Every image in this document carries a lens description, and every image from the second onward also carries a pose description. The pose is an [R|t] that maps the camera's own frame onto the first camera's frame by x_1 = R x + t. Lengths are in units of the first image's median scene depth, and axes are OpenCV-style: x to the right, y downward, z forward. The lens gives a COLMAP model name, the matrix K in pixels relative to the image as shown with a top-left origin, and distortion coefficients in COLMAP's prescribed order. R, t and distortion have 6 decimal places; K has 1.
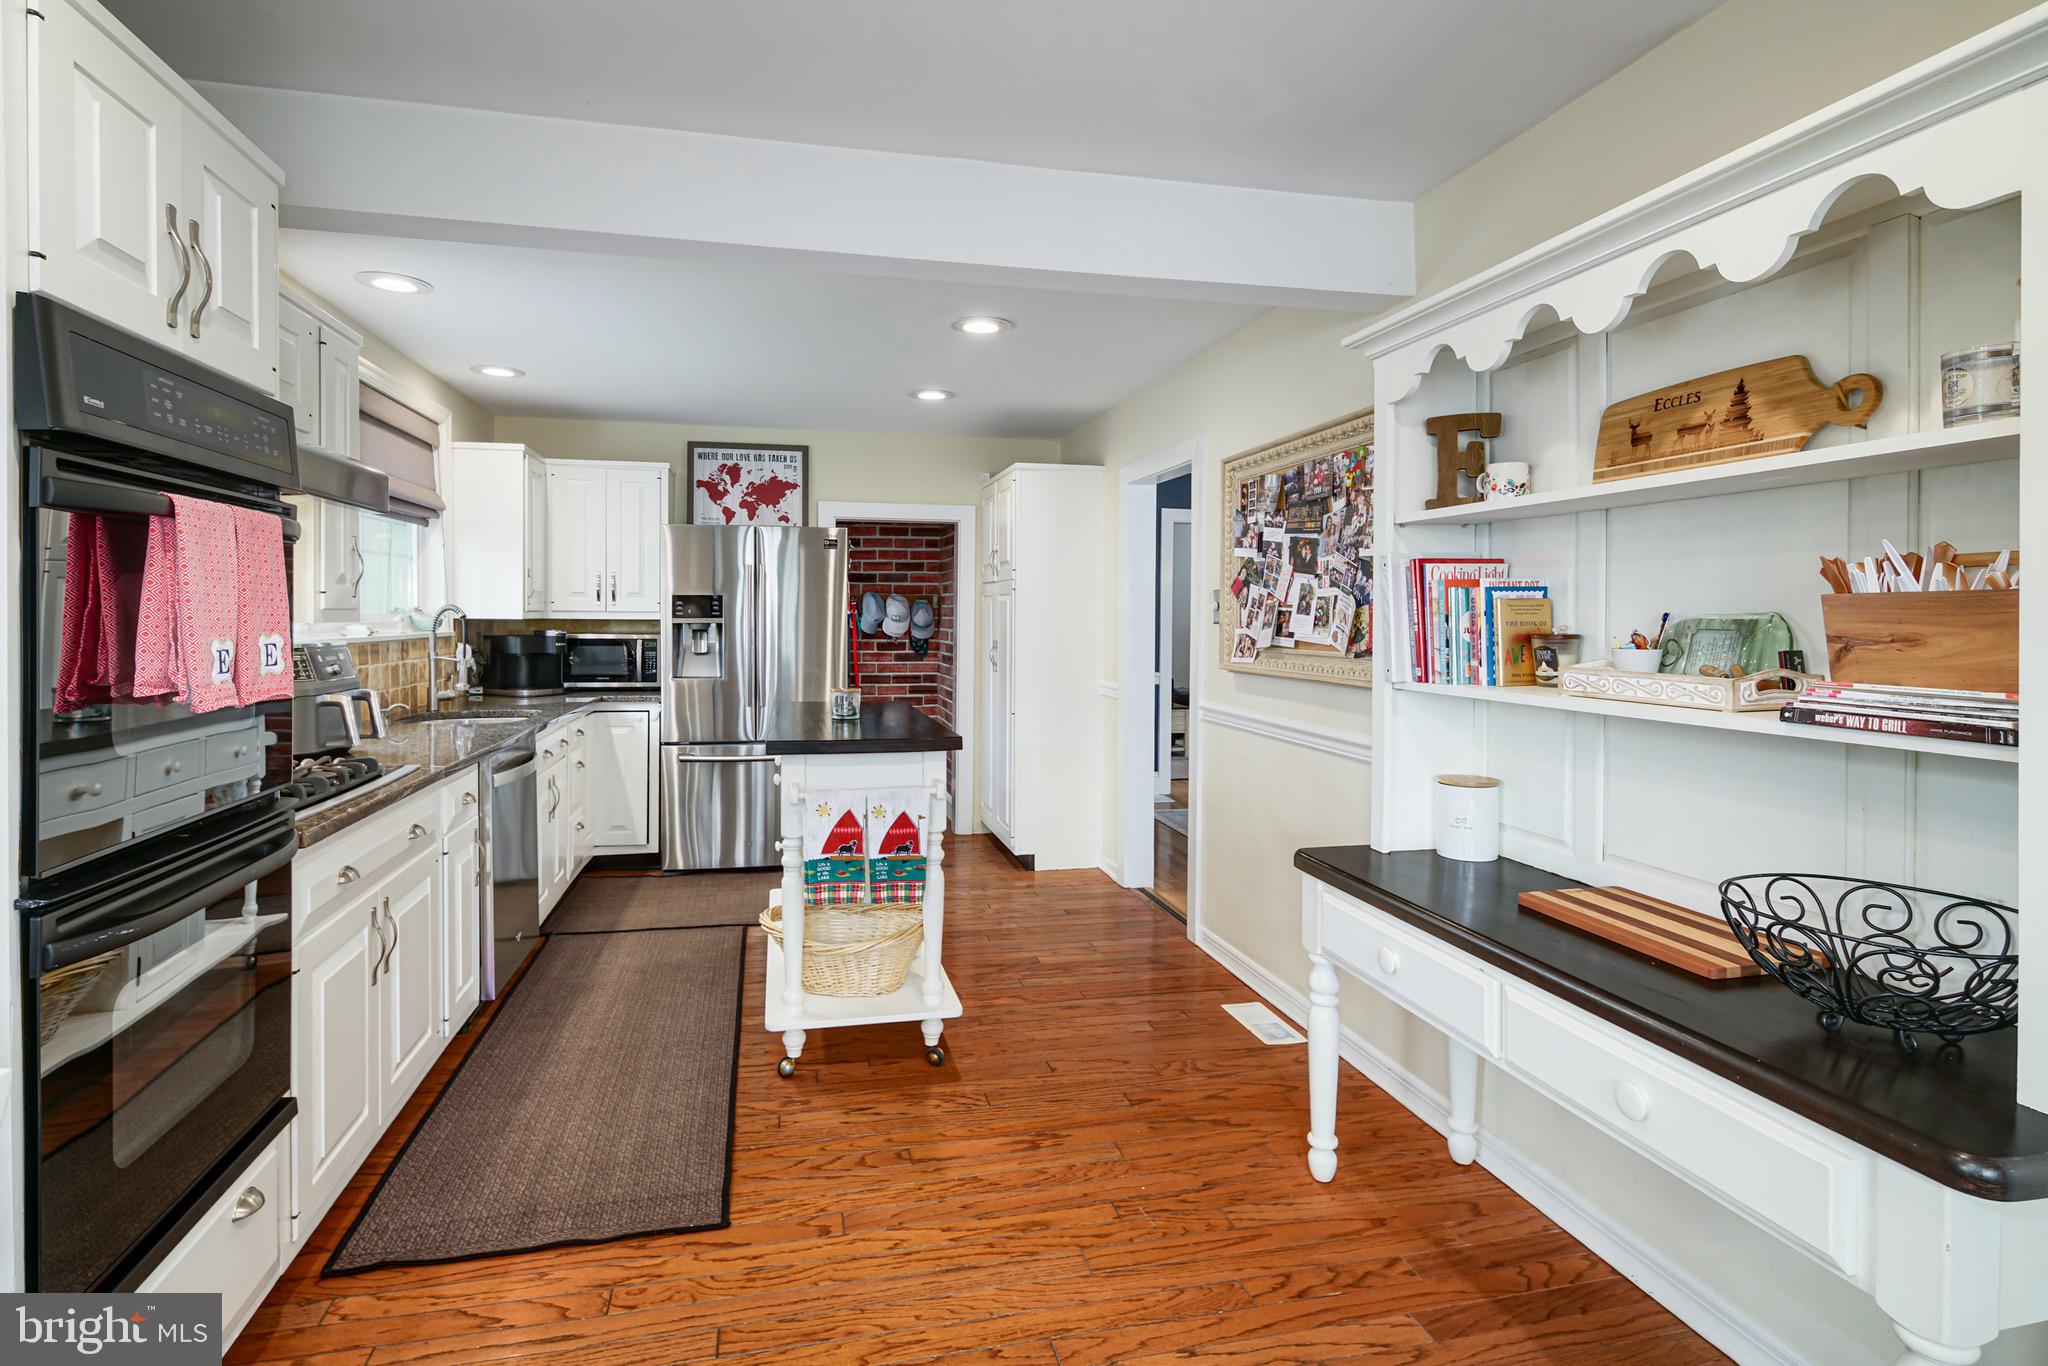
lens RADIAL K [[1004.4, 0, 993.6], [0, 1004.4, 627.3], [0, 0, 1]] dist [-0.000460, -0.003185]
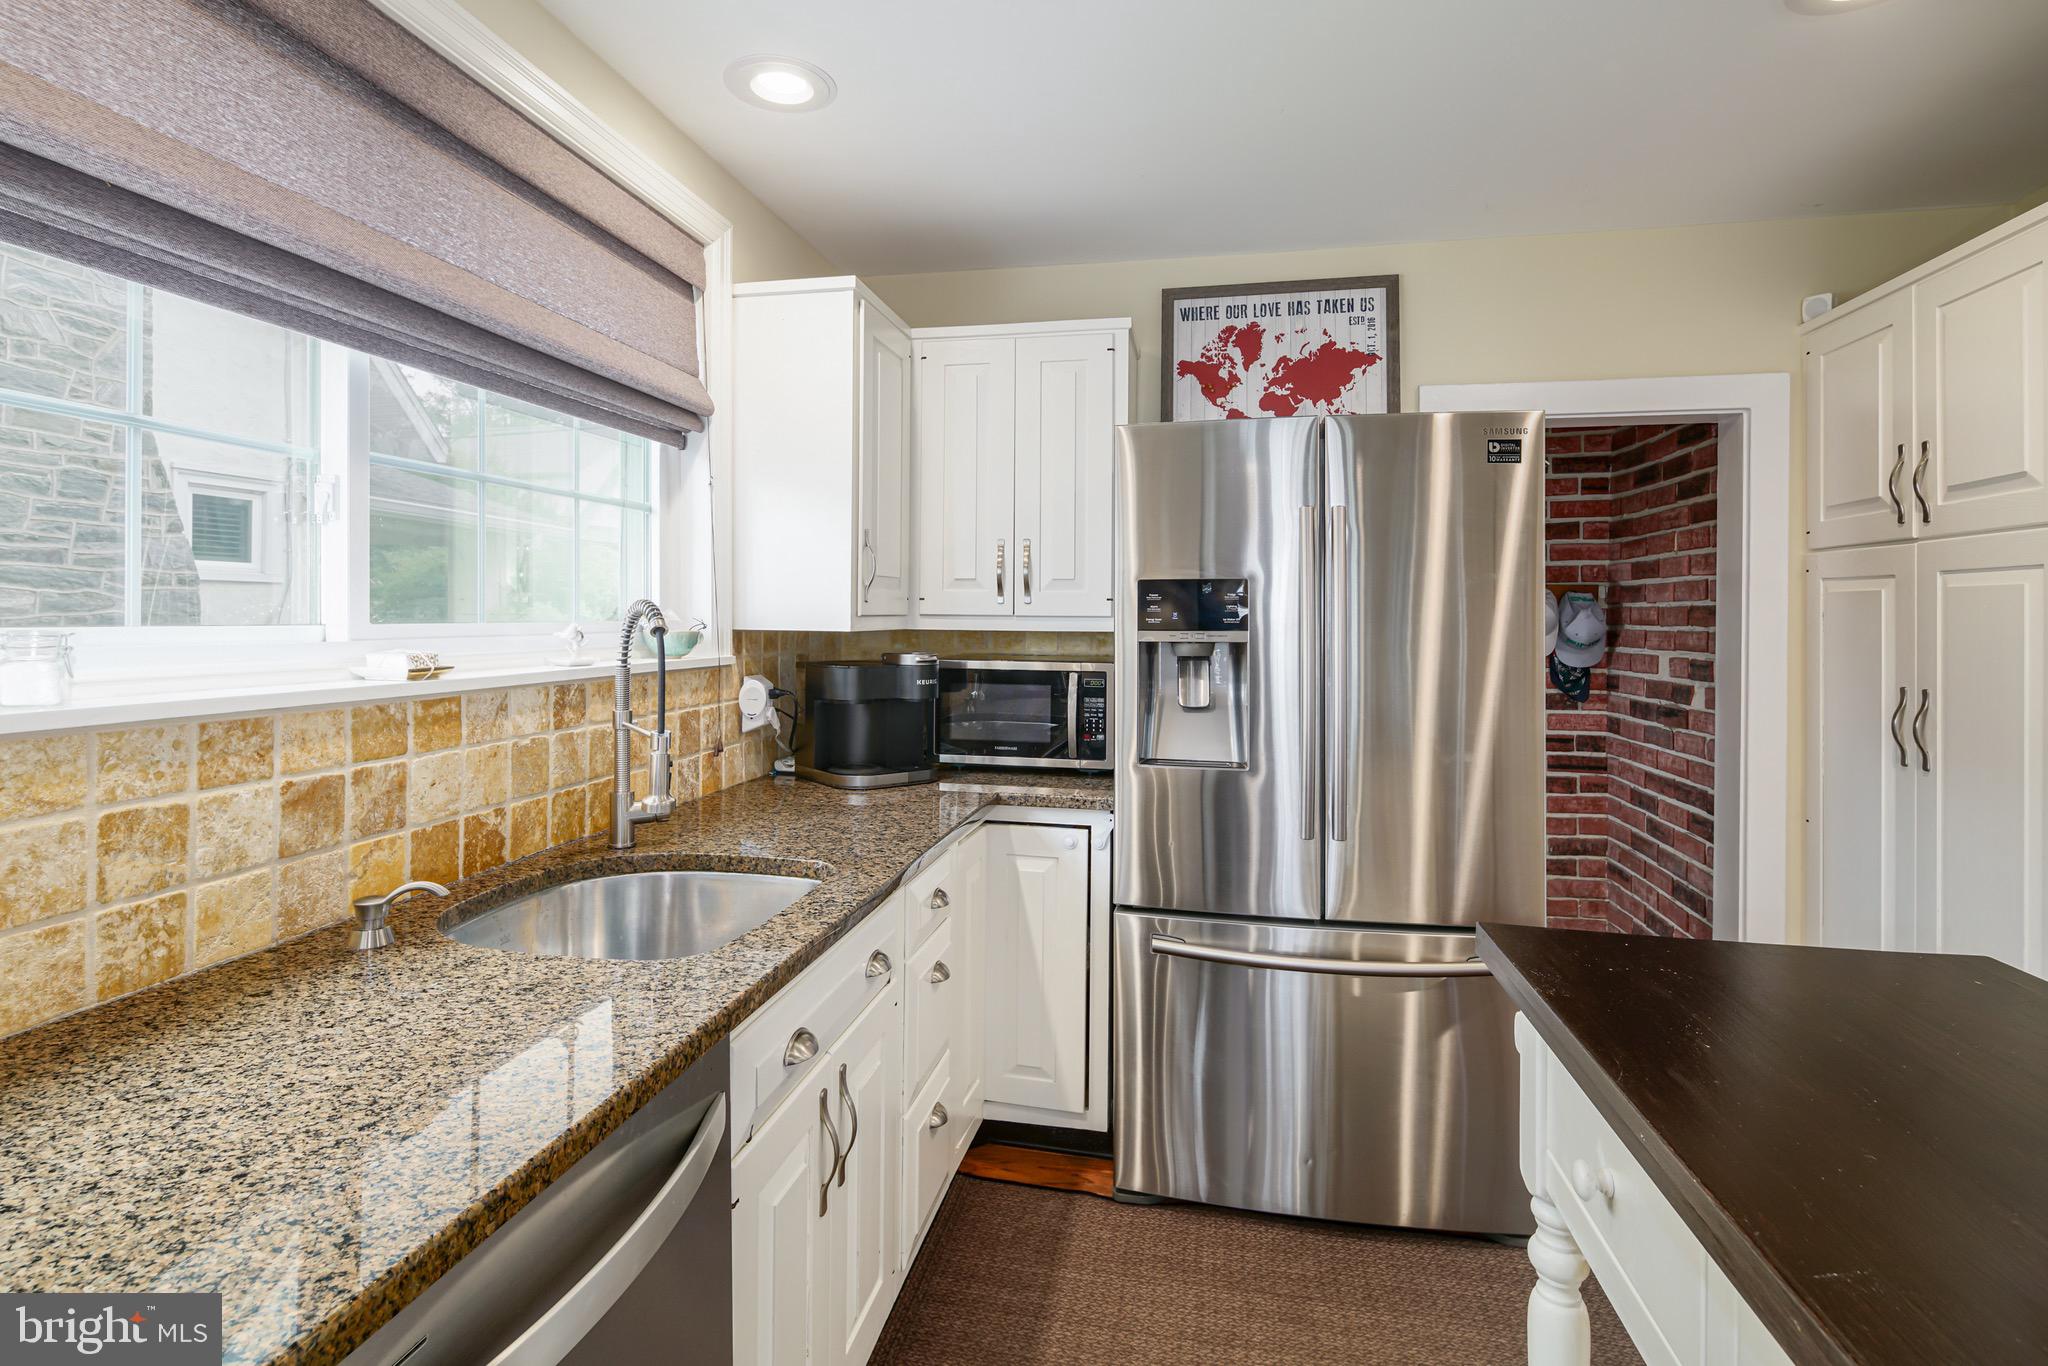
lens RADIAL K [[1004.4, 0, 1015.6], [0, 1004.4, 617.0], [0, 0, 1]] dist [-0.000460, -0.003185]
pose [[0.919532, -0.001997, -0.393010, -0.266155], [-0.004078, 0.999885, -0.014622, -0.011480], [0.392993, 0.015048, 0.919418, 0.775622]]
